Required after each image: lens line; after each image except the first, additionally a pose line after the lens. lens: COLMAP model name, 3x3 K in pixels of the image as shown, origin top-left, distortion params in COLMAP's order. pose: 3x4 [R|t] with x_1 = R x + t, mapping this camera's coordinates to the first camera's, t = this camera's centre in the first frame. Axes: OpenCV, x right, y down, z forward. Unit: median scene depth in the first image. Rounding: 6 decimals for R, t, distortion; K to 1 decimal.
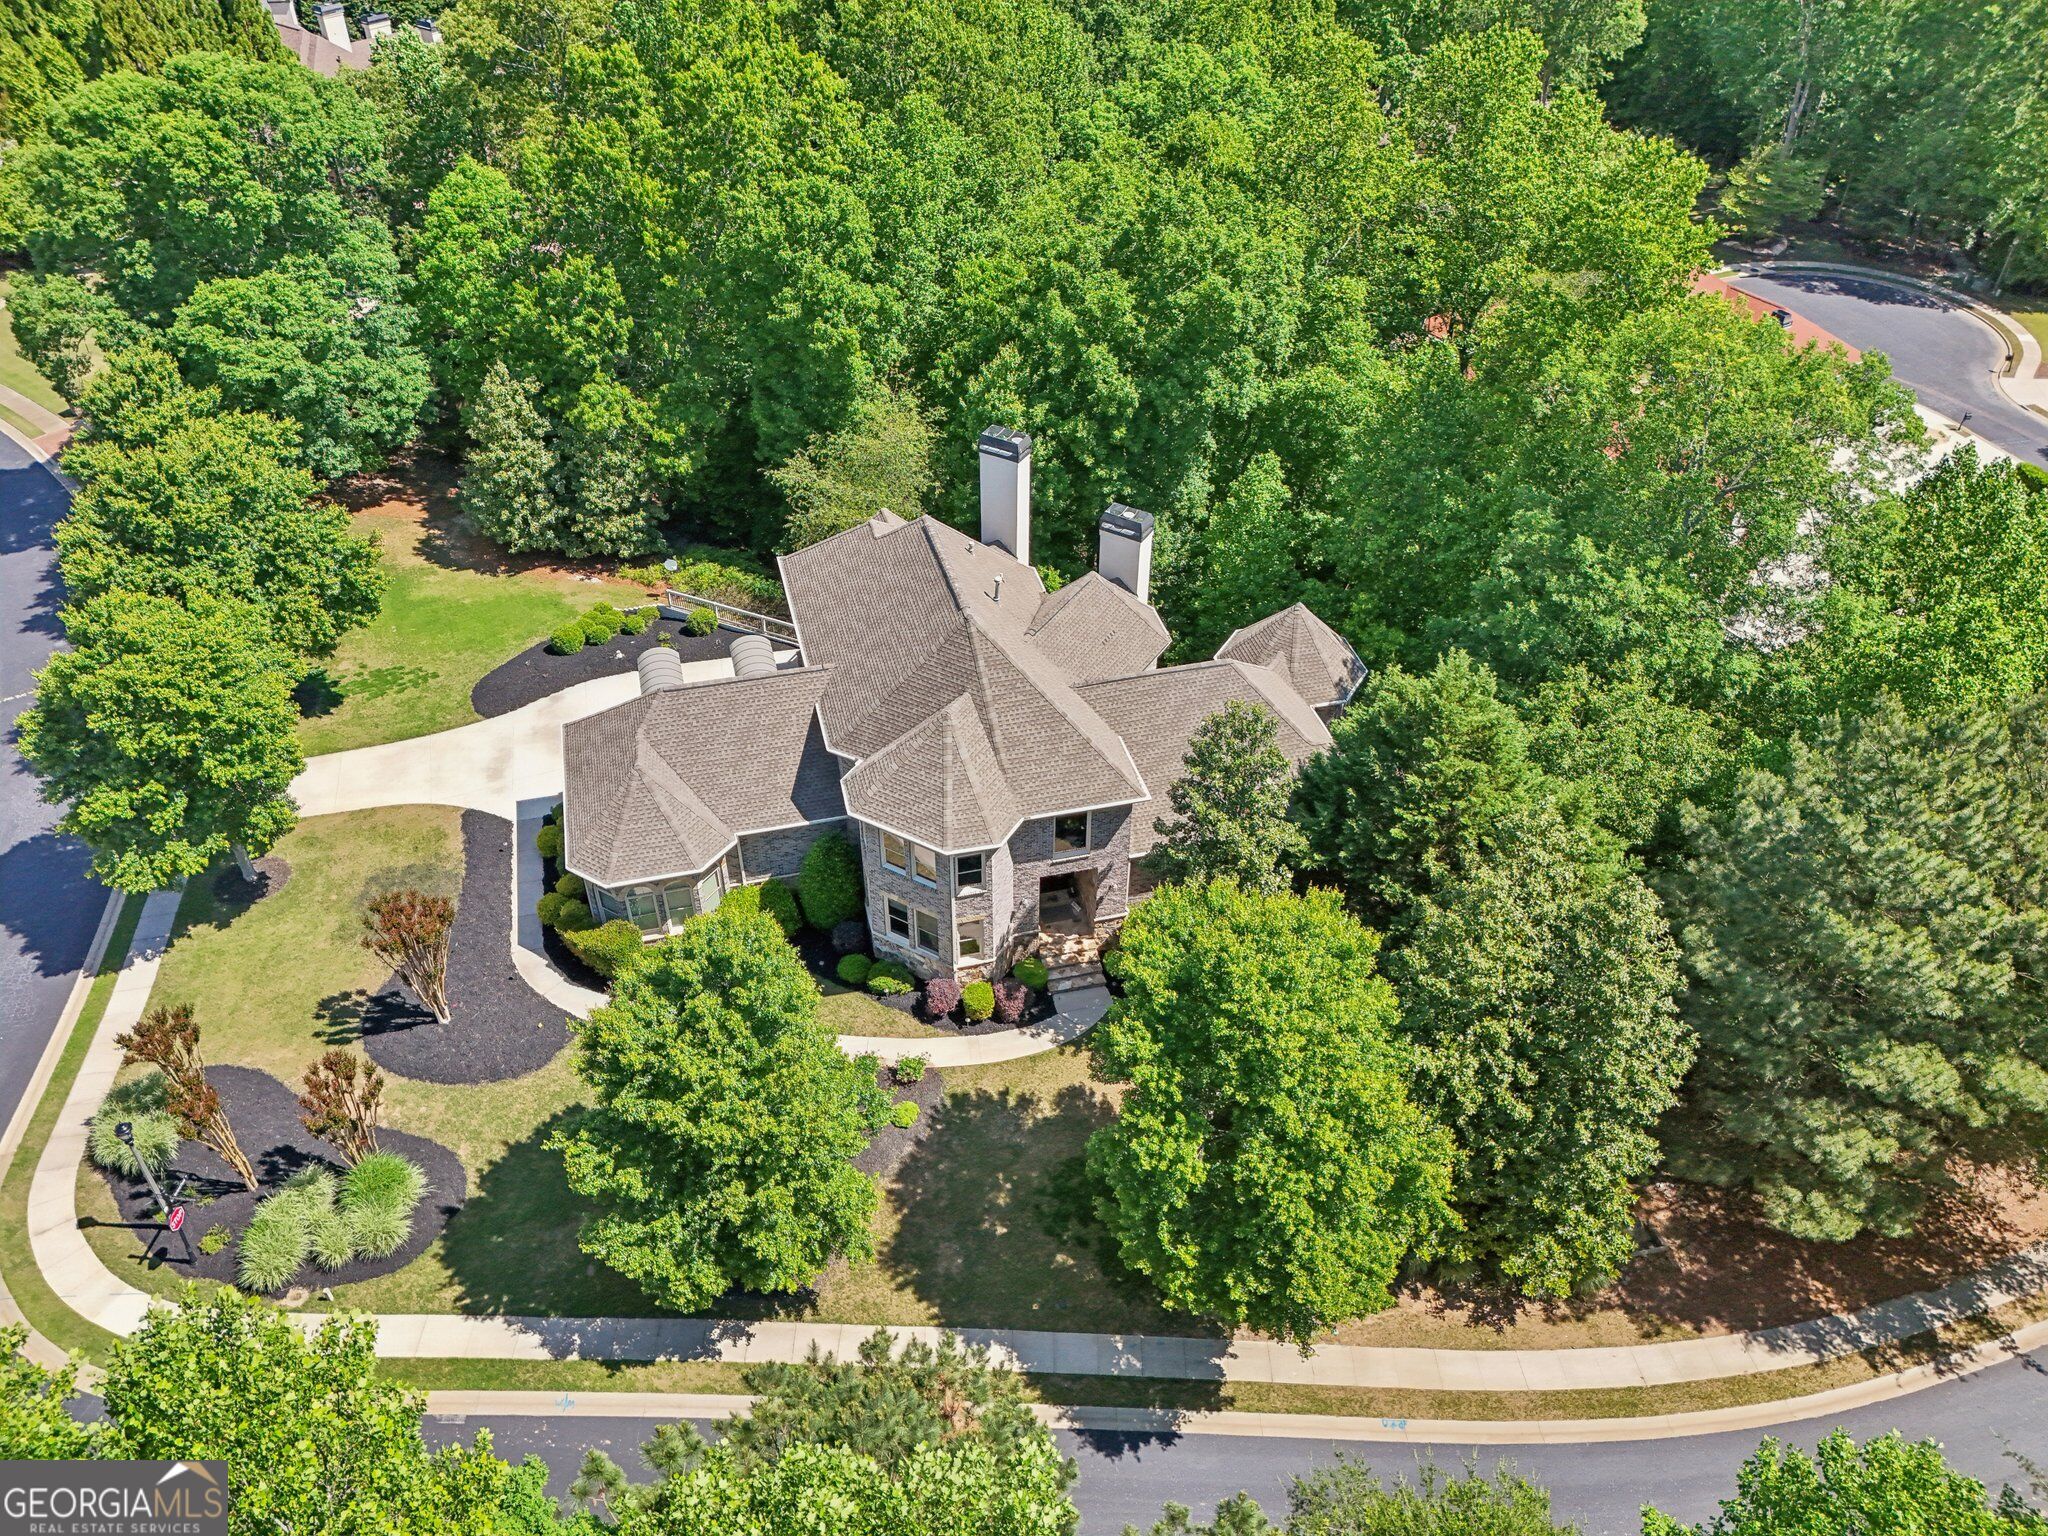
lens RADIAL K [[1526.1, 0, 1027.1], [0, 1526.1, 748.2], [0, 0, 1]] dist [0.072915, -0.080457]
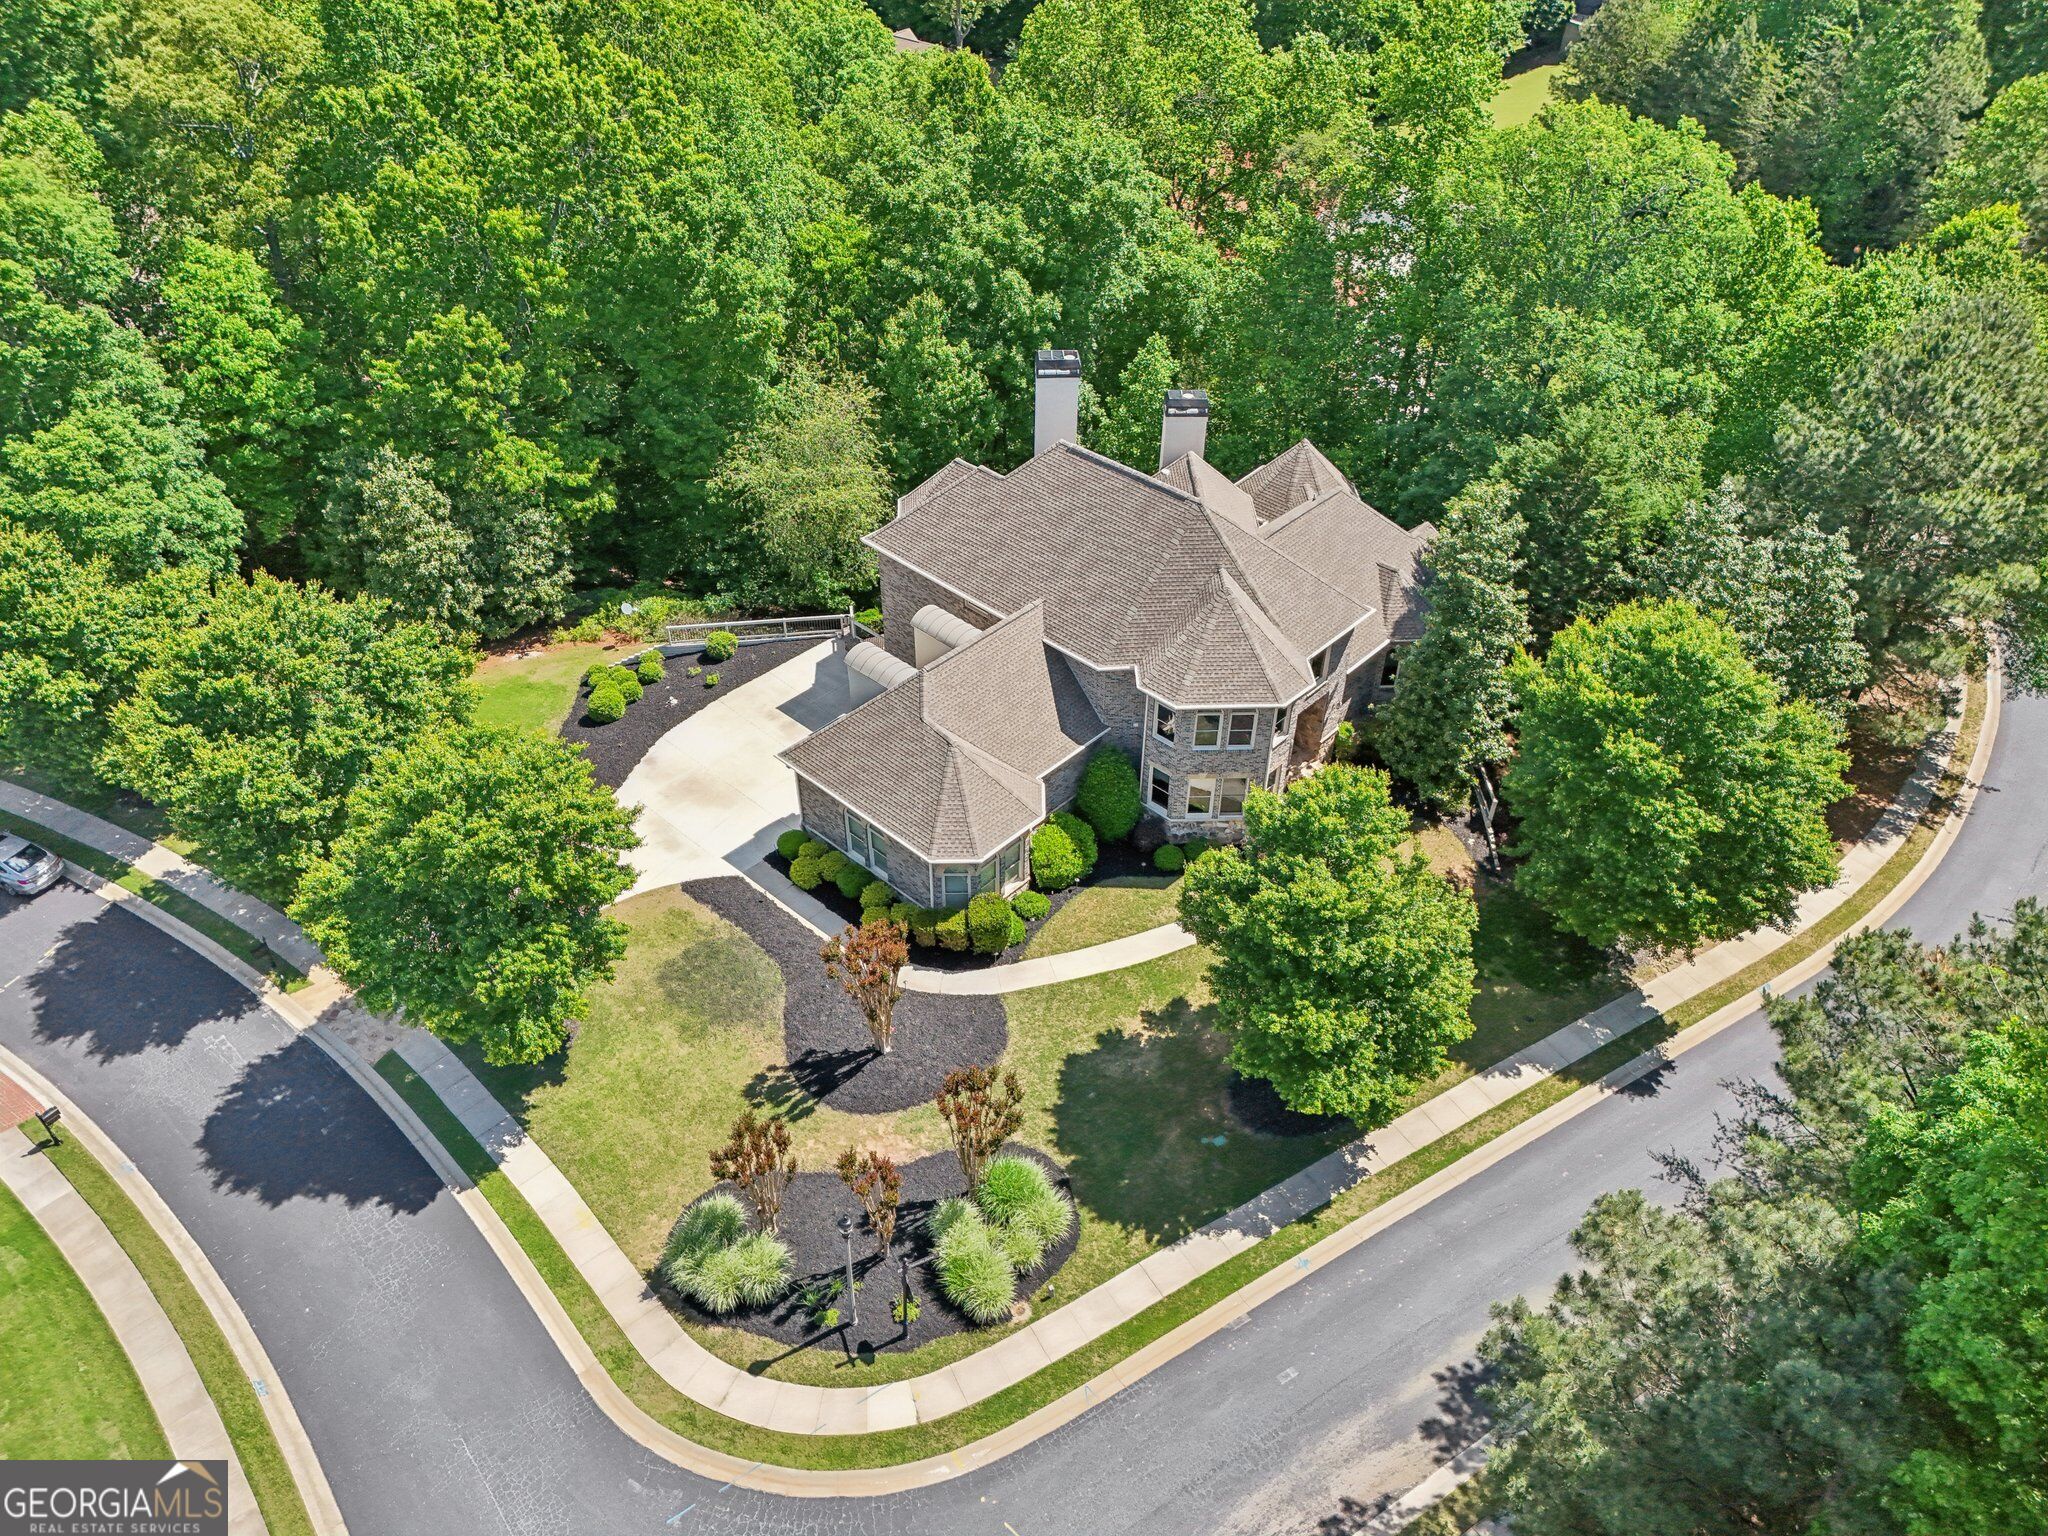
lens RADIAL K [[1499.4, 0, 1024.0], [0, 1499.4, 768.0], [0, 0, 1]] dist [0.030008, 0.002490]
pose [[0.848312, -0.348334, 0.398786, -0.536091], [0.335243, 0.936296, 0.104702, -0.053061], [-0.409853, 0.044870, 0.911047, 0.075705]]
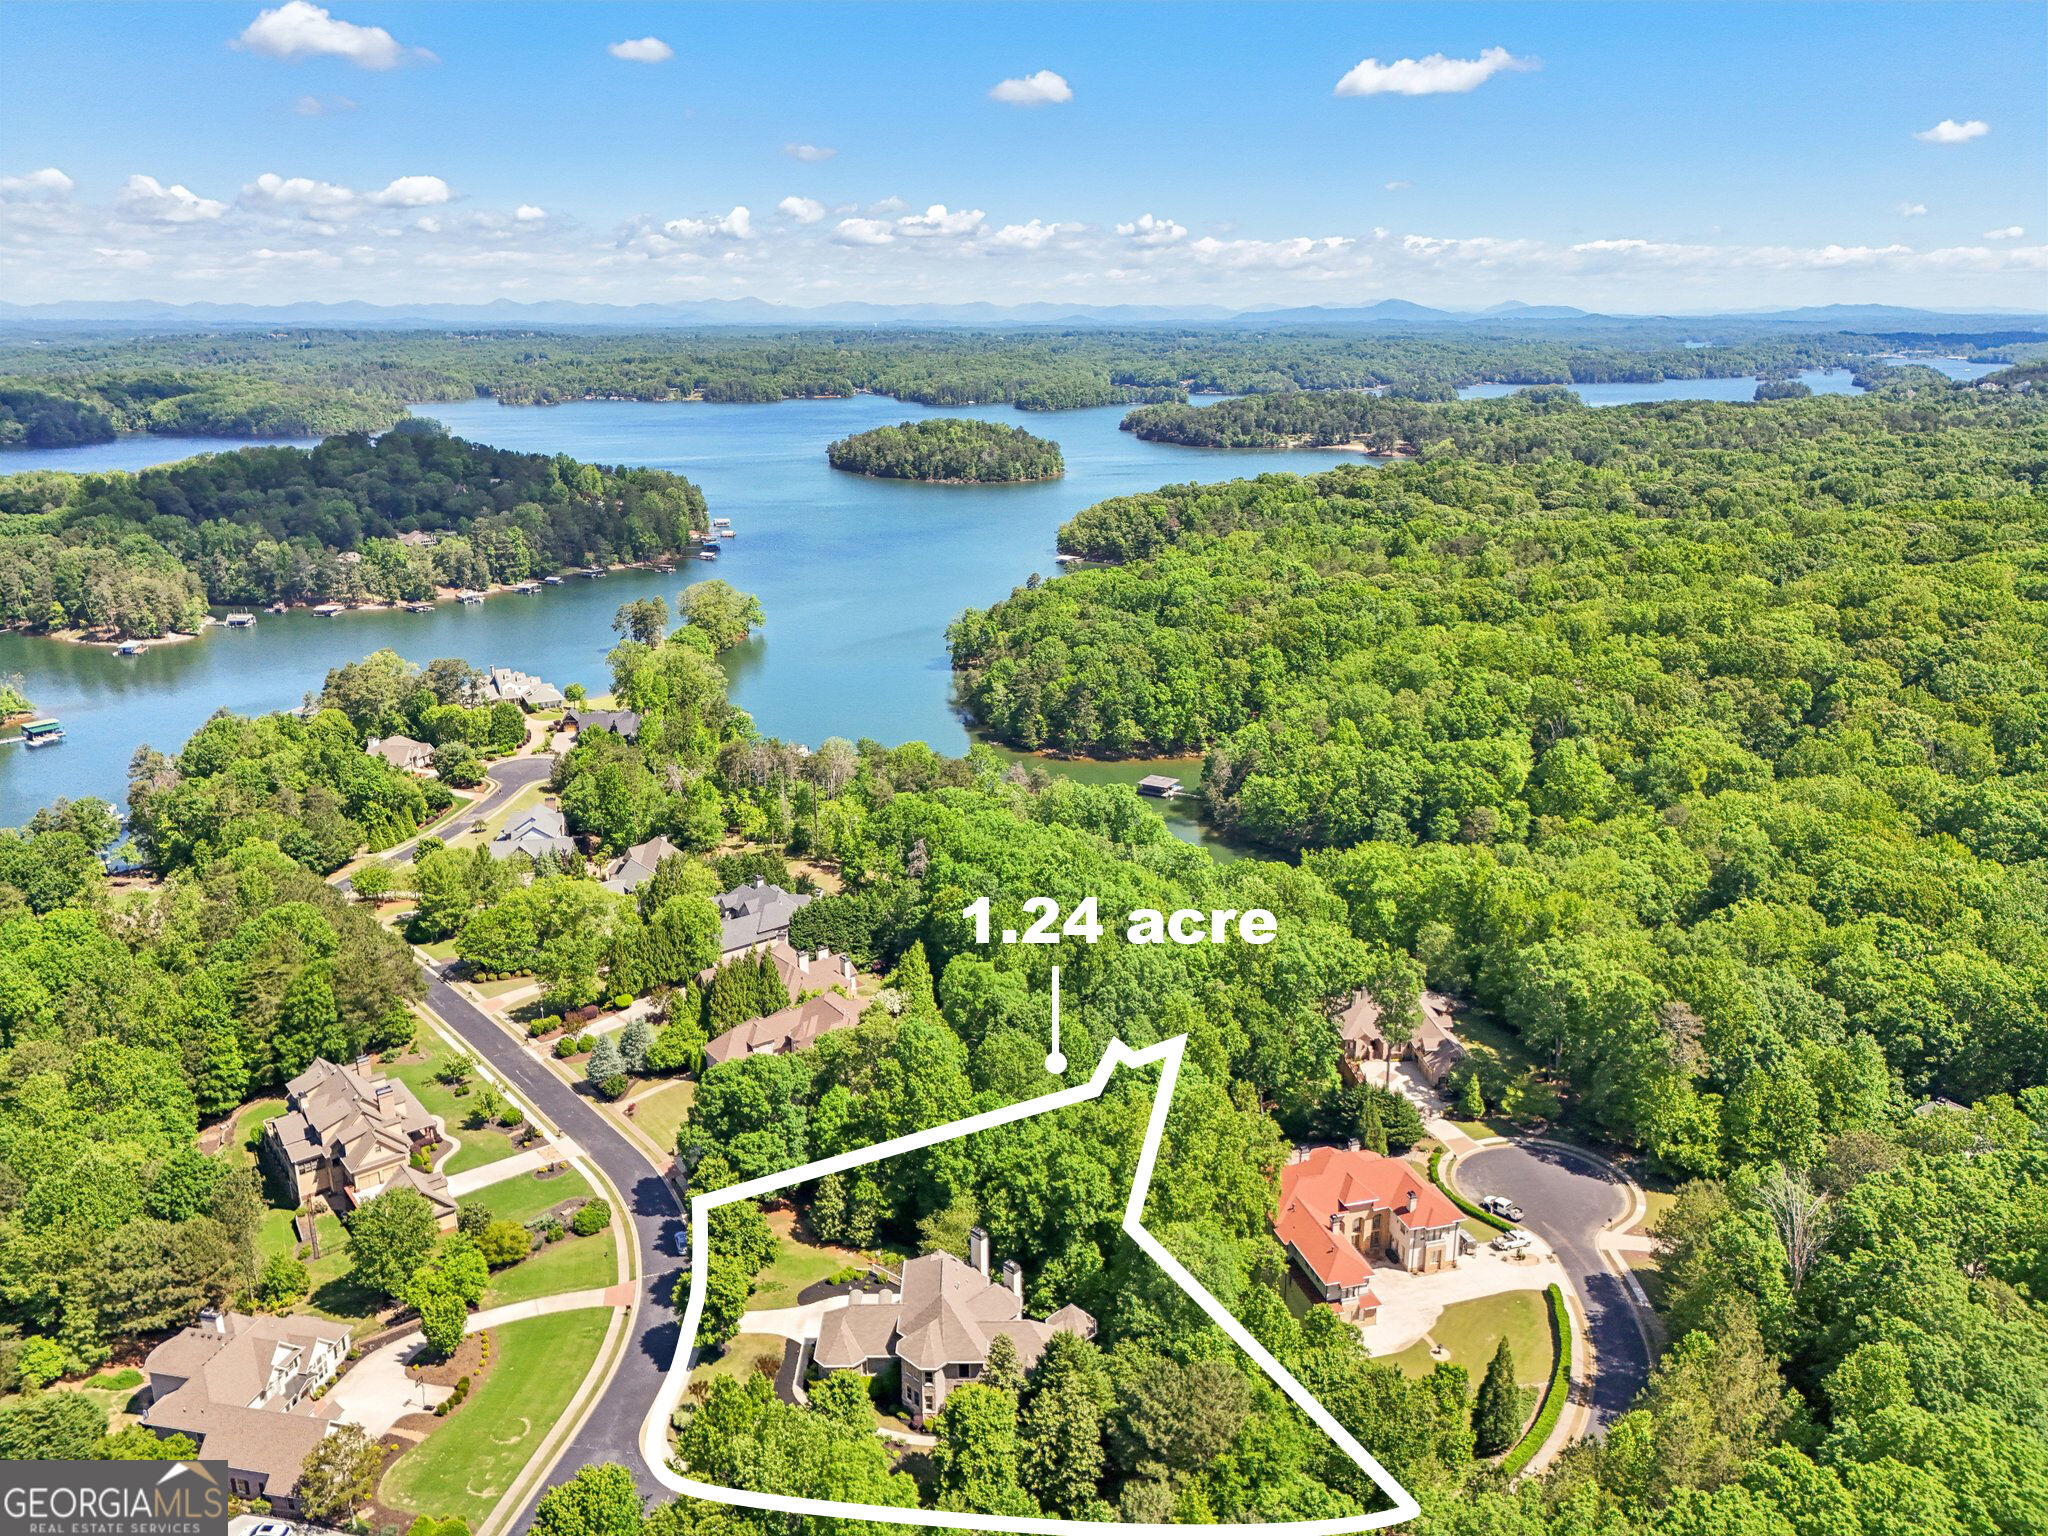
lens RADIAL K [[1526.1, 0, 1027.1], [0, 1526.1, 748.2], [0, 0, 1]] dist [0.072915, -0.080457]
pose [[0.970331, 0.058290, -0.234651, 0.725651], [-0.144524, 0.917872, -0.369627, 0.028802], [0.193834, 0.392573, 0.899063, -2.063854]]
